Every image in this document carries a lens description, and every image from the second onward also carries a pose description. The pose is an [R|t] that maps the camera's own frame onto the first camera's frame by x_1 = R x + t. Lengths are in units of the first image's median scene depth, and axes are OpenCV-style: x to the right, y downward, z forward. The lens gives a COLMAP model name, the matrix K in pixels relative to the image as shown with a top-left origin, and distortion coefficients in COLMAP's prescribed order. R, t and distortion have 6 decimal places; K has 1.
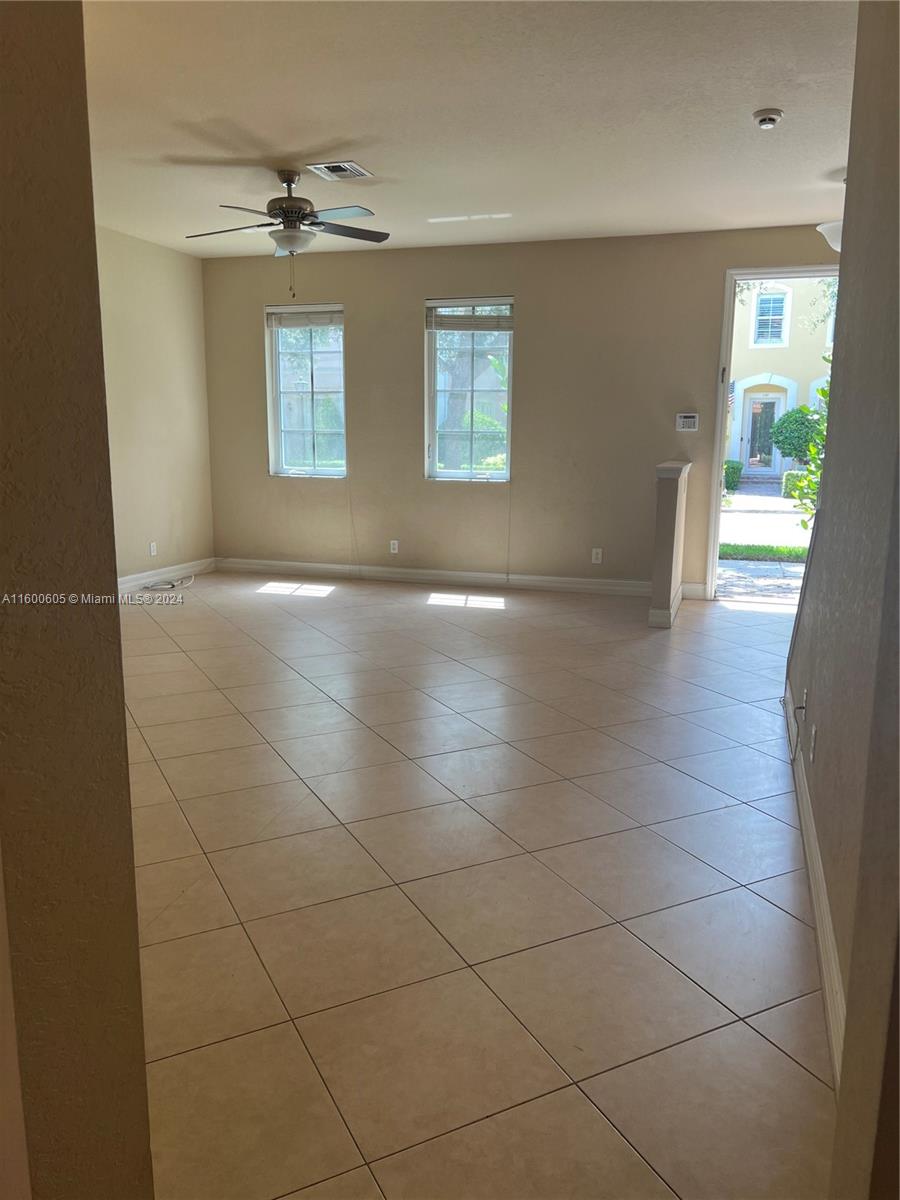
lens RADIAL K [[913.0, 0, 455.2], [0, 913.0, 602.0], [0, 0, 1]] dist [0.062451, -0.078210]
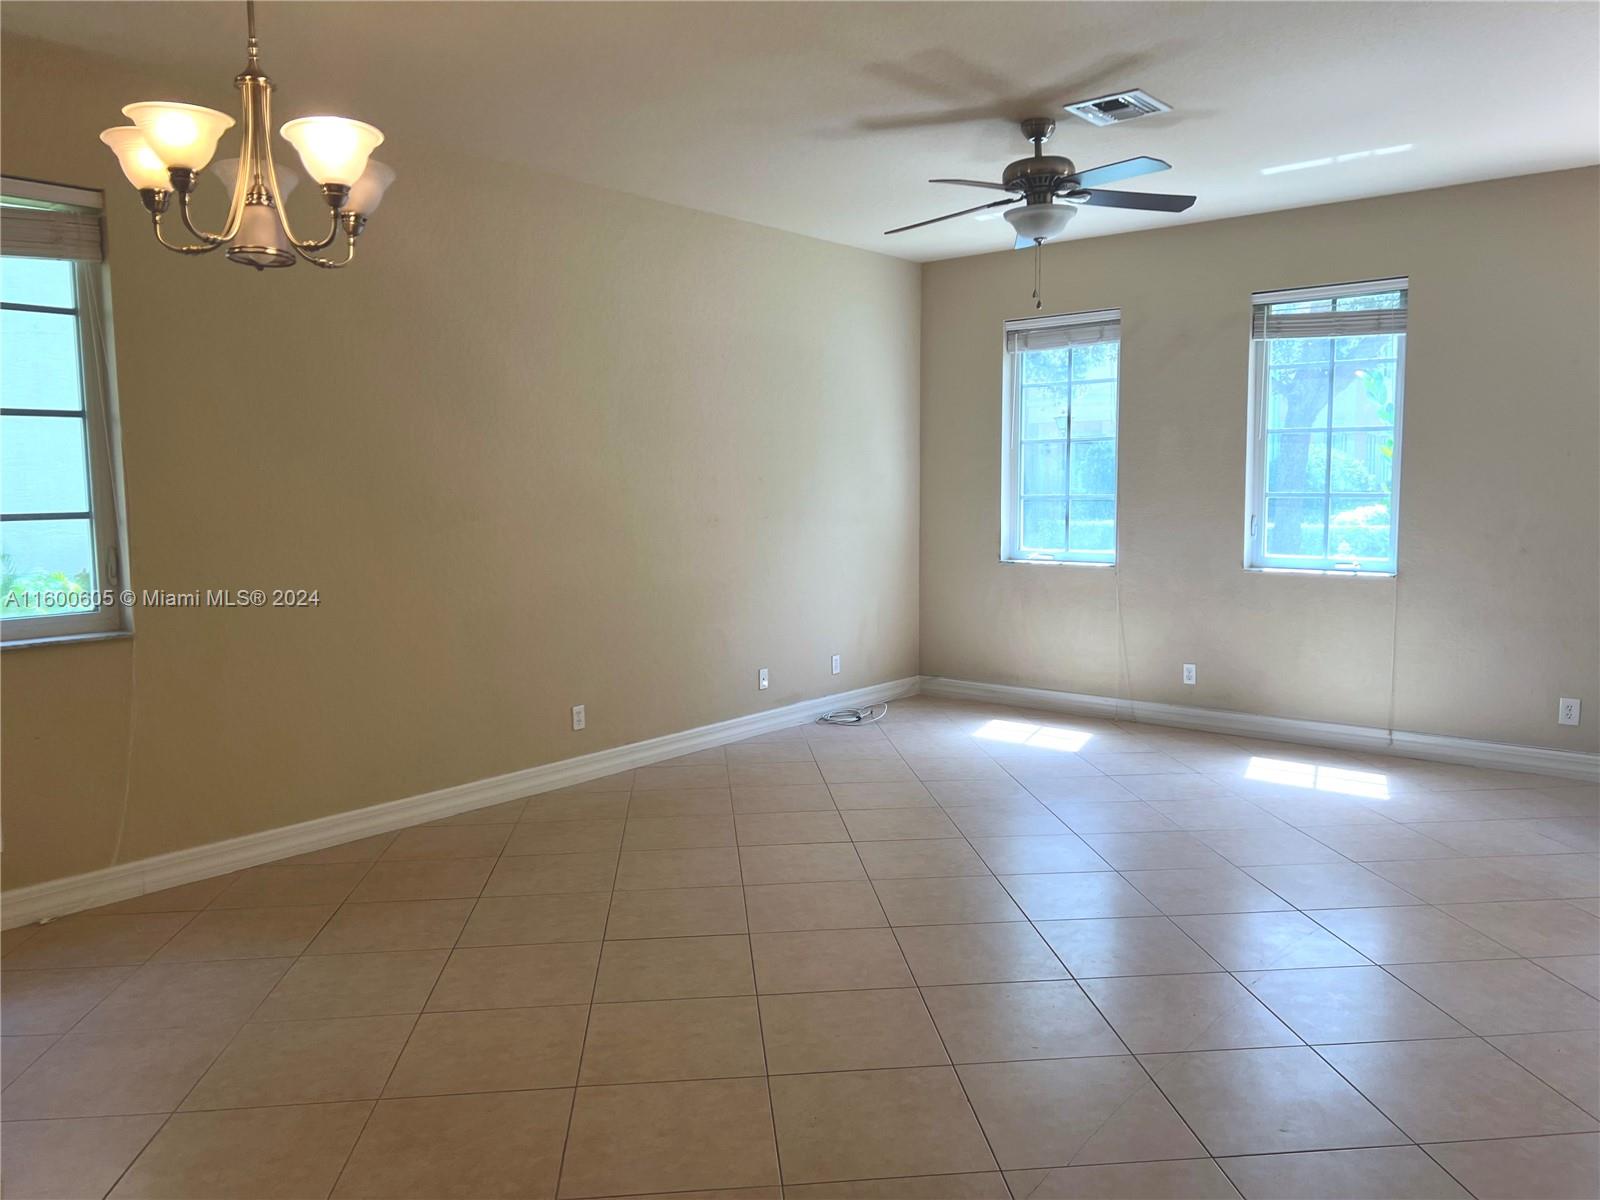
lens RADIAL K [[1217.4, 0, 799.0], [0, 1217.4, 594.8], [0, 0, 1]] dist [0.062451, -0.078210]
pose [[0.929796, 0.017919, -0.367639, -0.008284], [-0.050306, 0.995628, -0.078701, -0.039027], [0.364621, 0.091670, 0.926633, 0.116737]]
